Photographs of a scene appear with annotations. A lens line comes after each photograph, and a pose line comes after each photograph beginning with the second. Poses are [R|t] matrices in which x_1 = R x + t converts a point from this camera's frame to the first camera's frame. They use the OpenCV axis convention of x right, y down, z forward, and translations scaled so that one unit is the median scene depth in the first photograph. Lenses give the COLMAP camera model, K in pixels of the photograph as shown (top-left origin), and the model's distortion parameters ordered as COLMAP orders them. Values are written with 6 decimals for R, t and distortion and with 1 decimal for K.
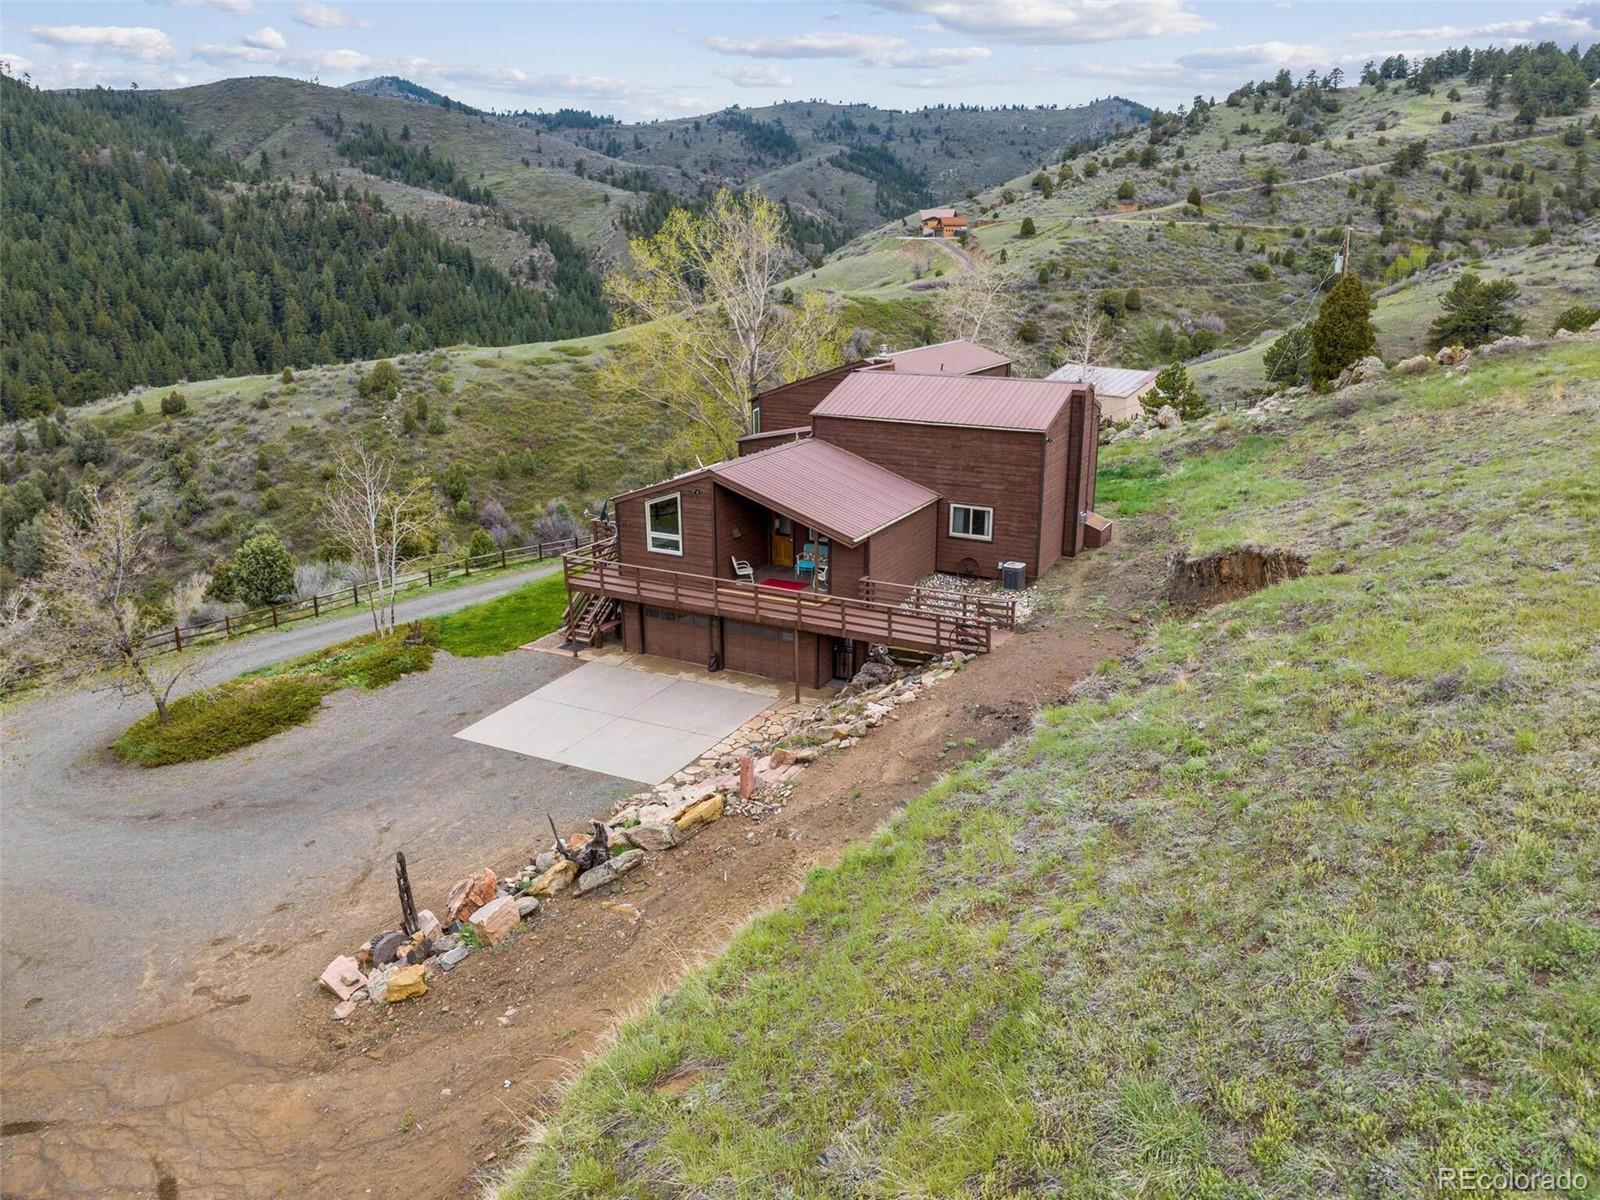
lens RADIAL K [[1134.9, 0, 808.7], [0, 1134.9, 599.6], [0, 0, 1]] dist [-0.067776, 0.036873]
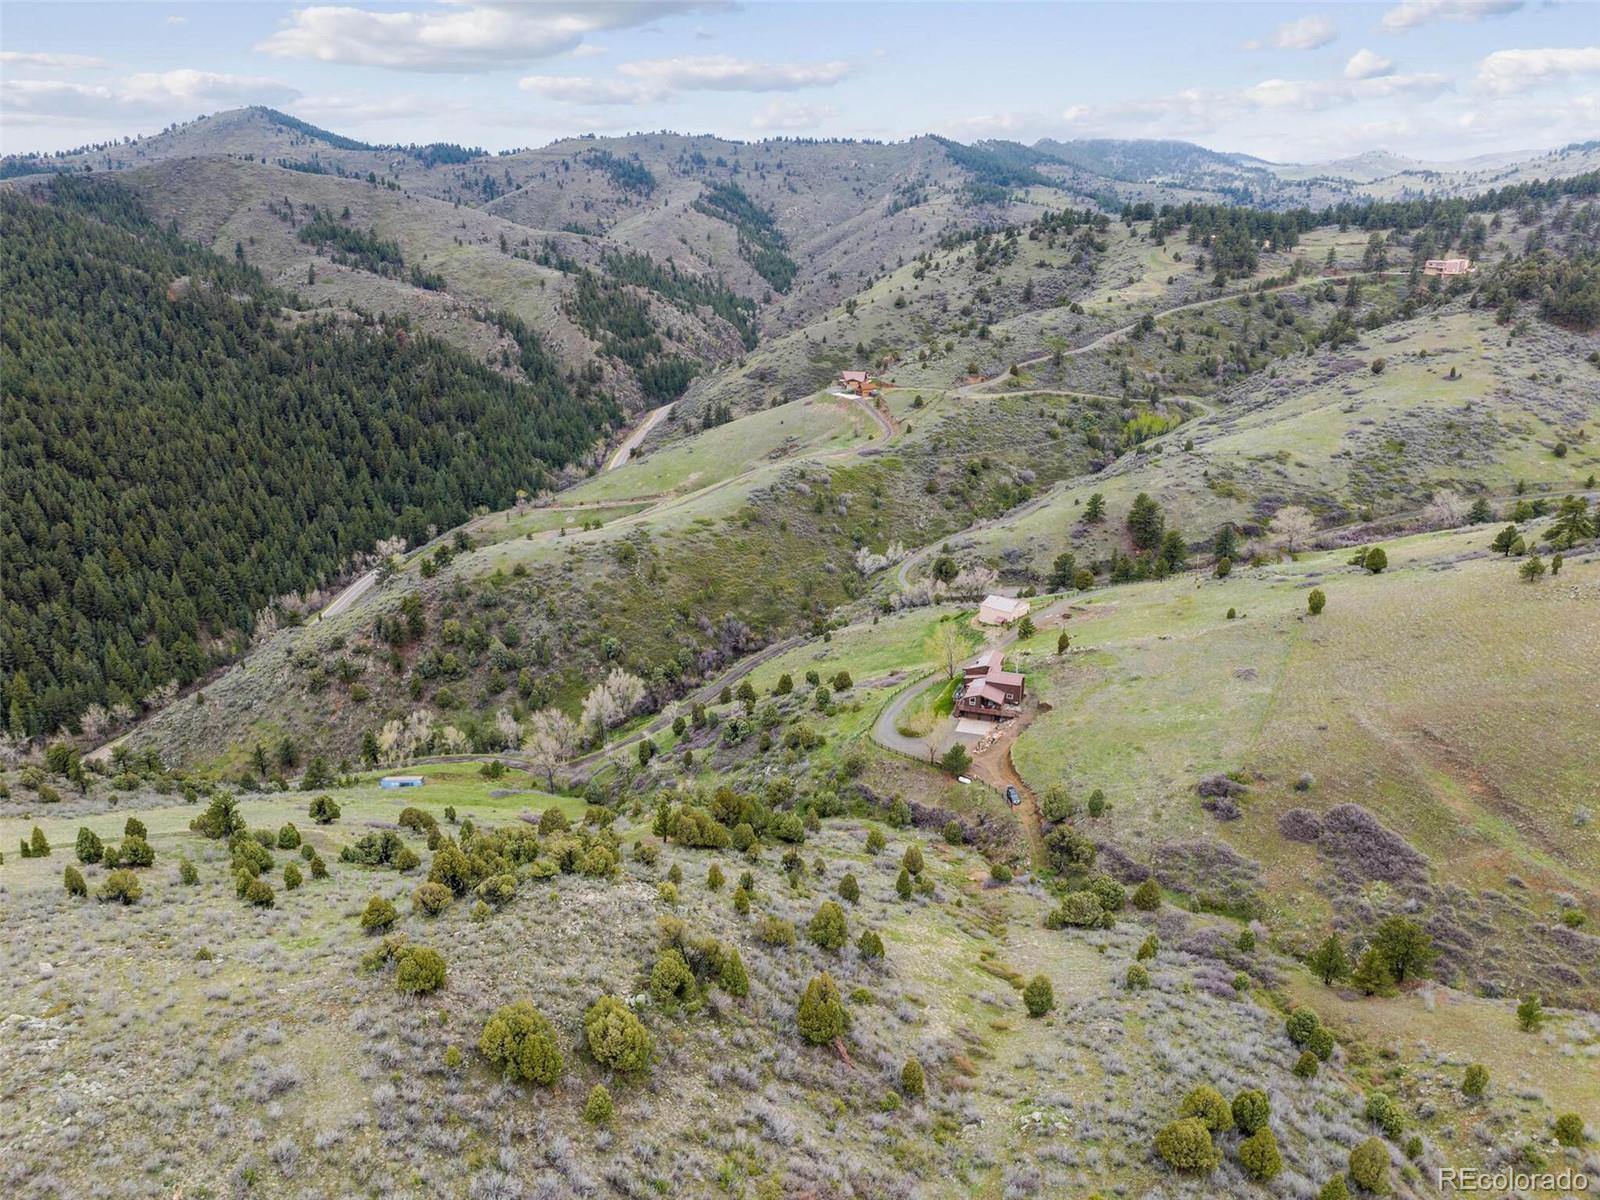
lens RADIAL K [[1134.9, 0, 808.7], [0, 1134.9, 599.6], [0, 0, 1]] dist [-0.067776, 0.036873]
pose [[0.987212, -0.050667, 0.151144, -0.167022], [0.045638, 0.998289, 0.036566, -0.077349], [-0.152738, -0.029200, 0.987835, -0.454994]]
